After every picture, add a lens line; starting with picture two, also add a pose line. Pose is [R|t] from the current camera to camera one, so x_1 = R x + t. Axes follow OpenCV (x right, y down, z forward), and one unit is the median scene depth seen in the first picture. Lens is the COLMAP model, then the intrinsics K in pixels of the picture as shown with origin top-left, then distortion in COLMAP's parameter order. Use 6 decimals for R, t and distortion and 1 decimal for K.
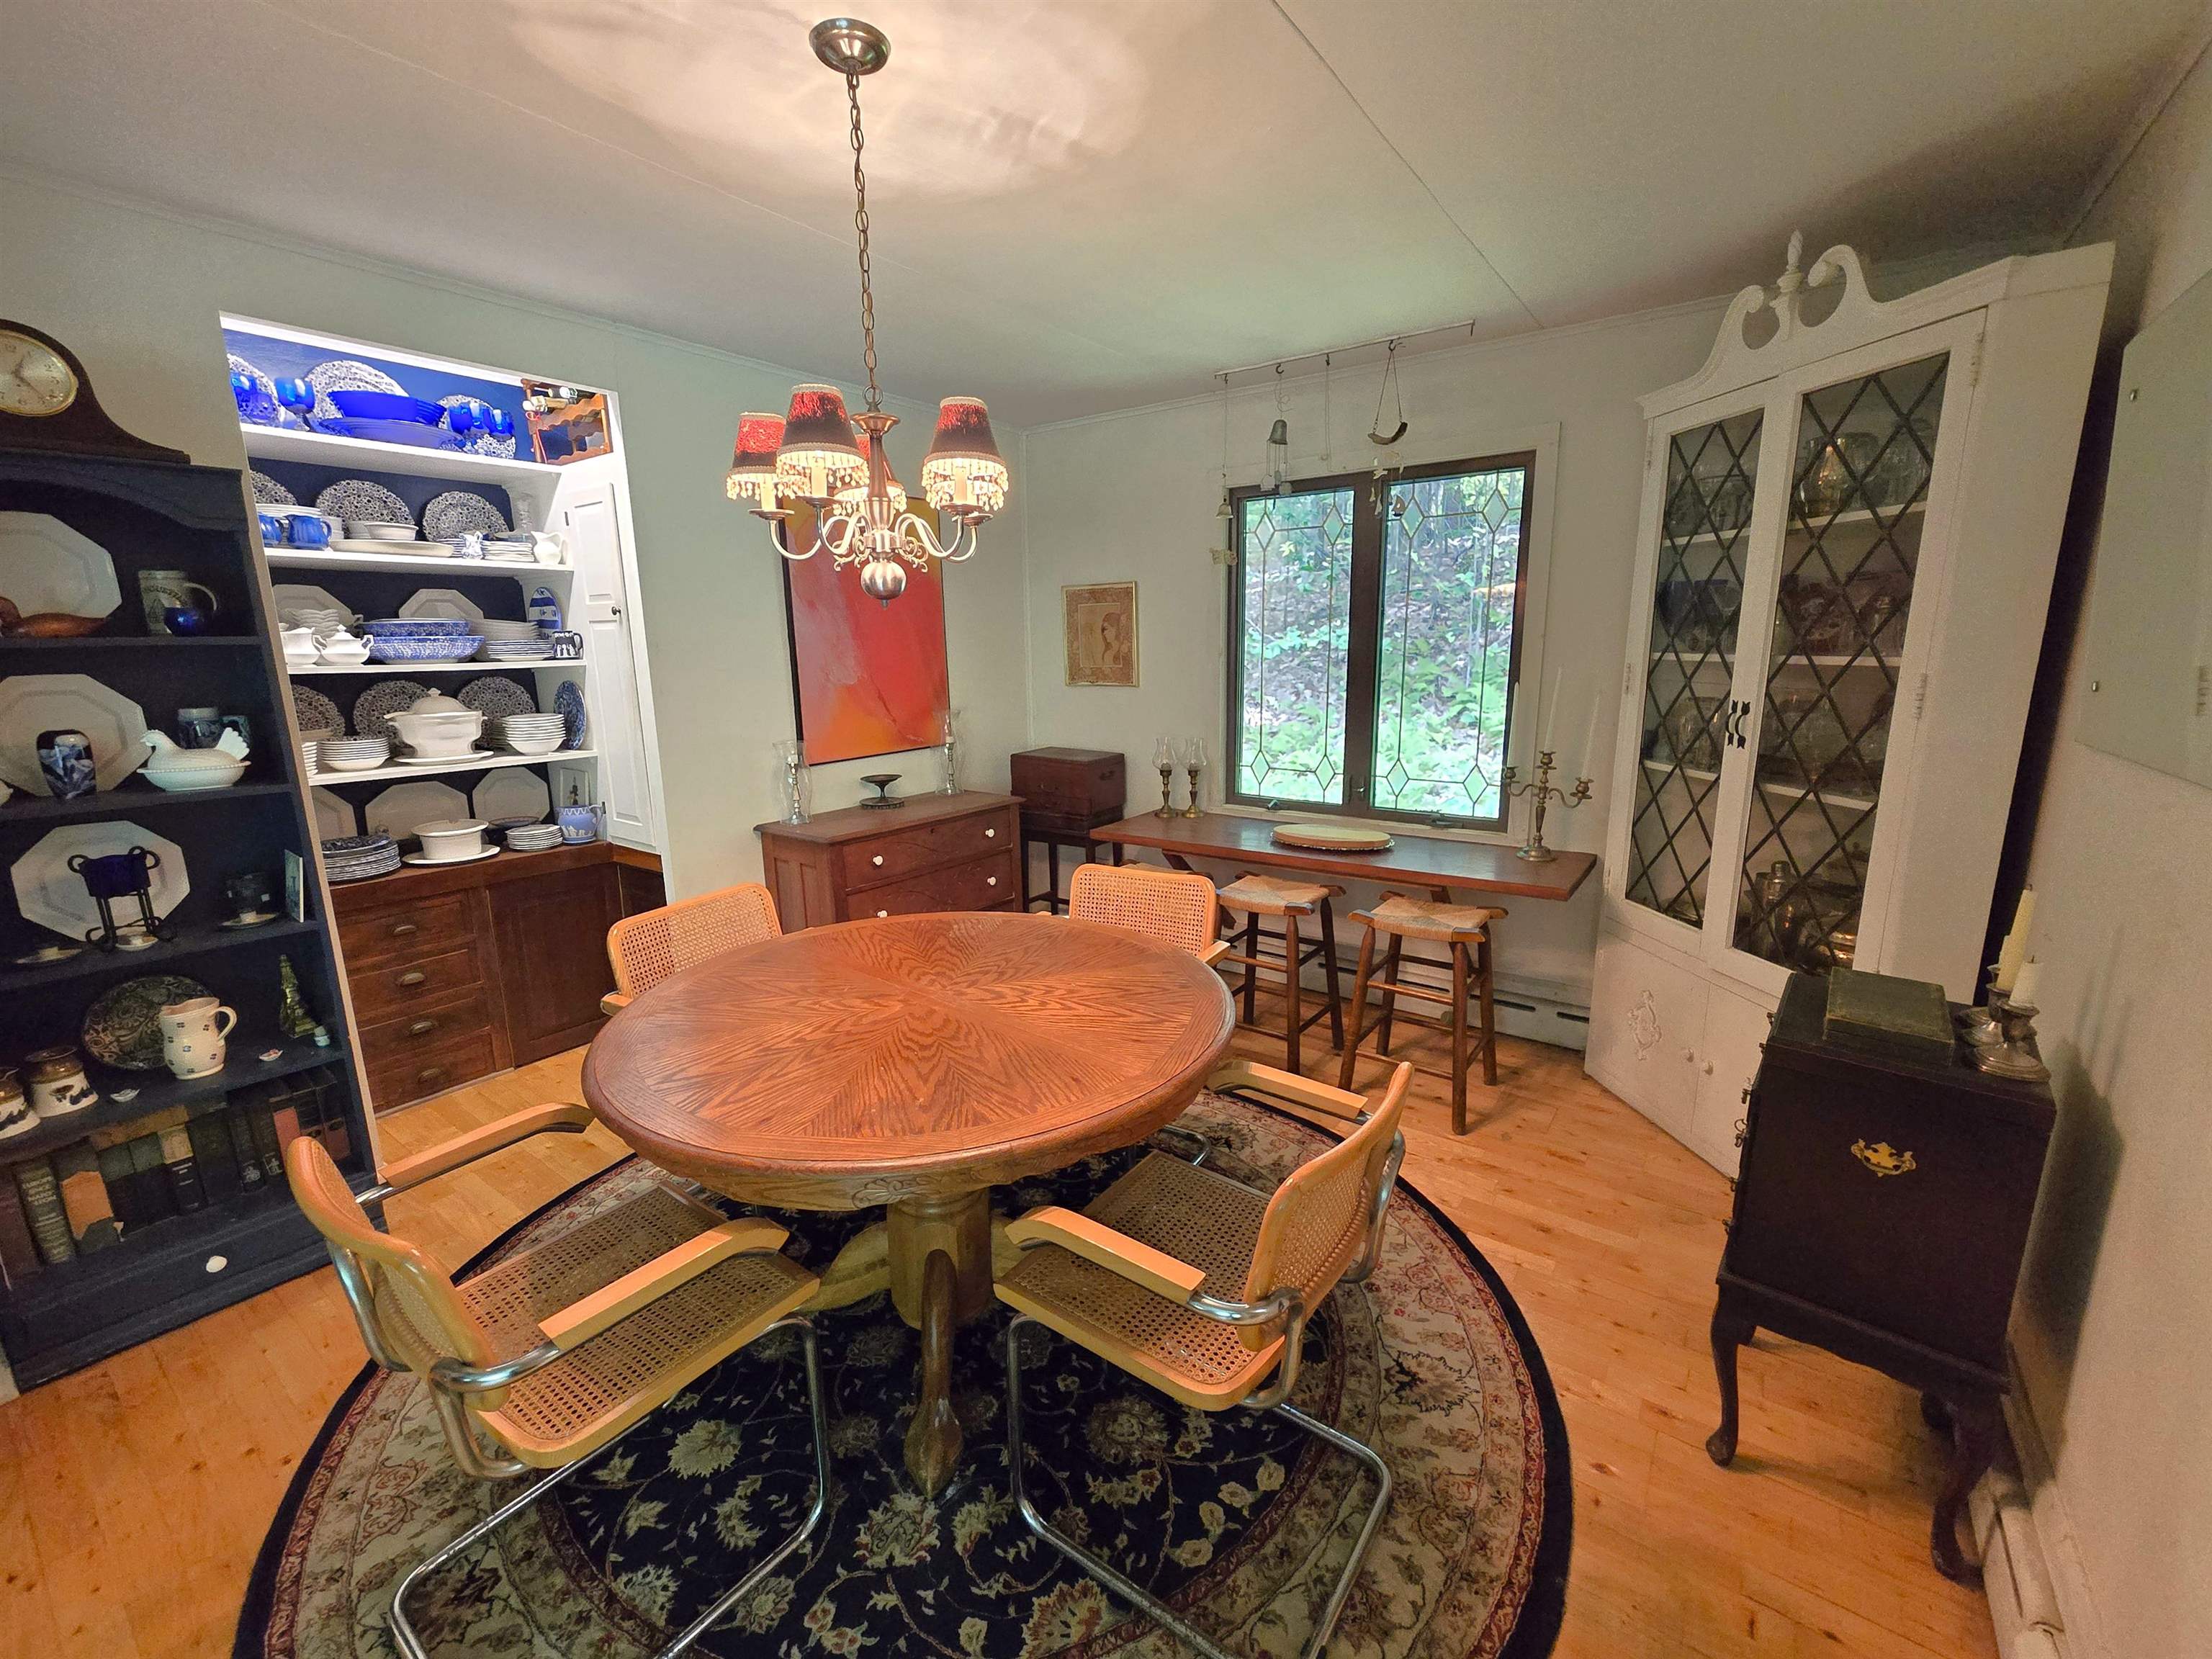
lens RADIAL K [[908.4, 0, 1105.6], [0, 908.4, 825.5], [0, 0, 1]] dist [0.001933, -0.001545]
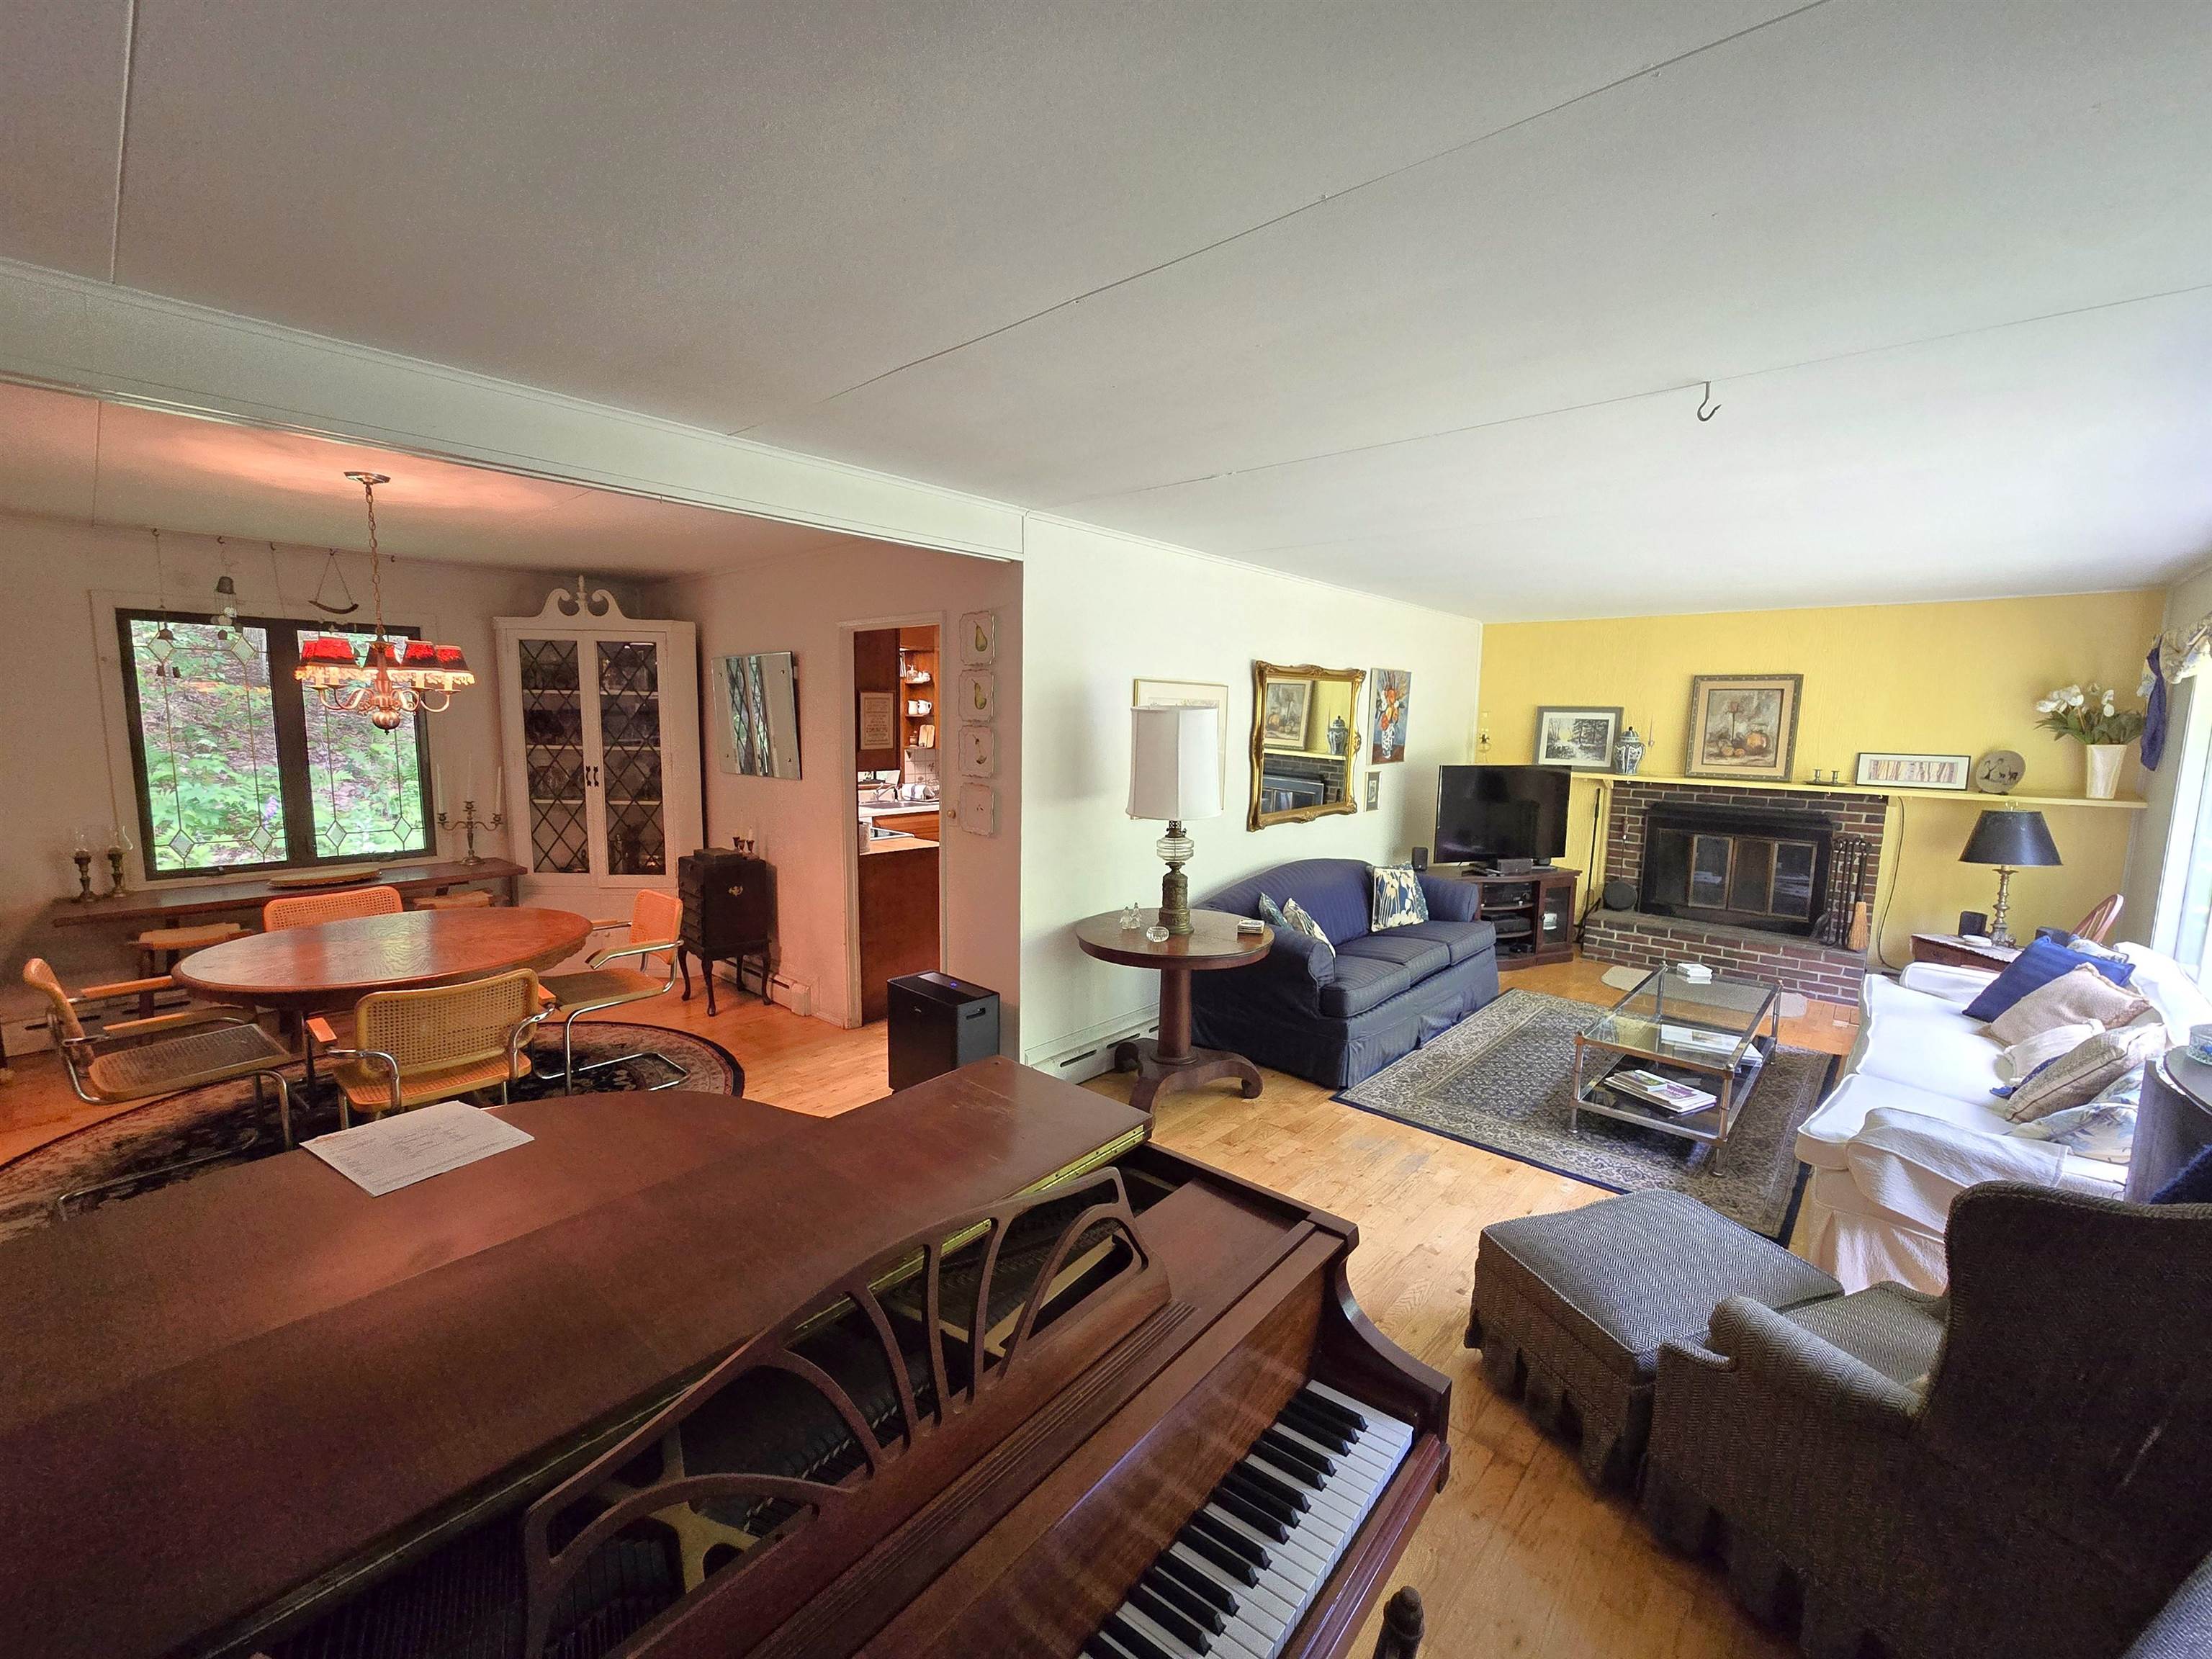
lens RADIAL K [[908.4, 0, 1106.3], [0, 908.4, 833.8], [0, 0, 1]] dist [0.001933, -0.001545]
pose [[0.098892, -0.112028, 0.988772, -1.549918], [0.182451, 0.978839, 0.092655, 0.056544], [-0.978229, 0.171240, 0.117239, -0.535590]]
